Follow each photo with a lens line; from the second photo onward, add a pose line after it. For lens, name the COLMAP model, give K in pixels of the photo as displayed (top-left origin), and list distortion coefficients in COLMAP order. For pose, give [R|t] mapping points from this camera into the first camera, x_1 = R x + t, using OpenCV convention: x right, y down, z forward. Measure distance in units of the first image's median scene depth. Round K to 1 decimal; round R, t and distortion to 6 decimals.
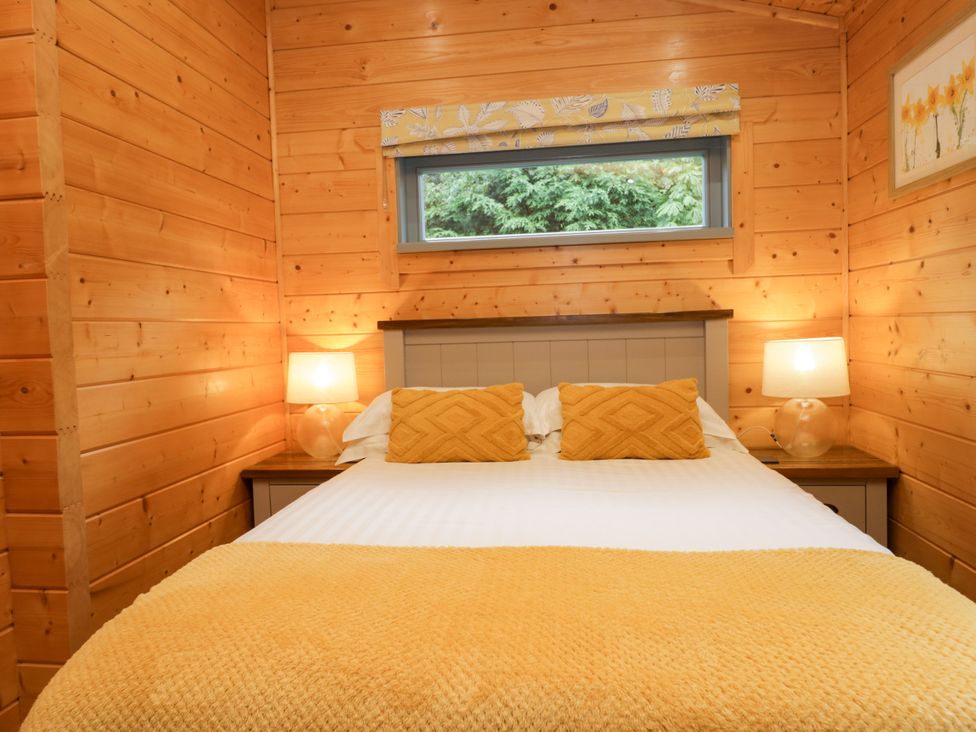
lens RADIAL K [[513.9, 0, 510.8], [0, 513.9, 359.6], [0, 0, 1]] dist [0.002838, -0.014970]
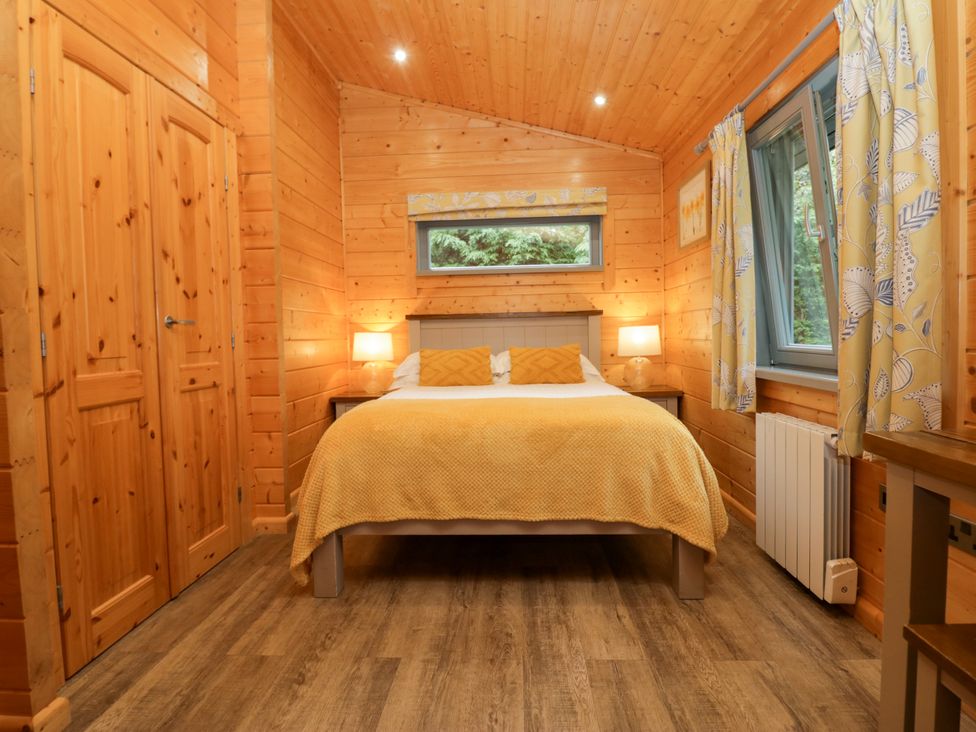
lens RADIAL K [[442.5, 0, 488.0], [0, 442.5, 366.0], [0, 0, 1]] dist [-0.002634, -0.000191]
pose [[0.997928, 0.003763, 0.064238, -0.076472], [-0.003612, 0.999990, -0.002457, 0.104314], [-0.064246, 0.002219, 0.997932, -0.534336]]
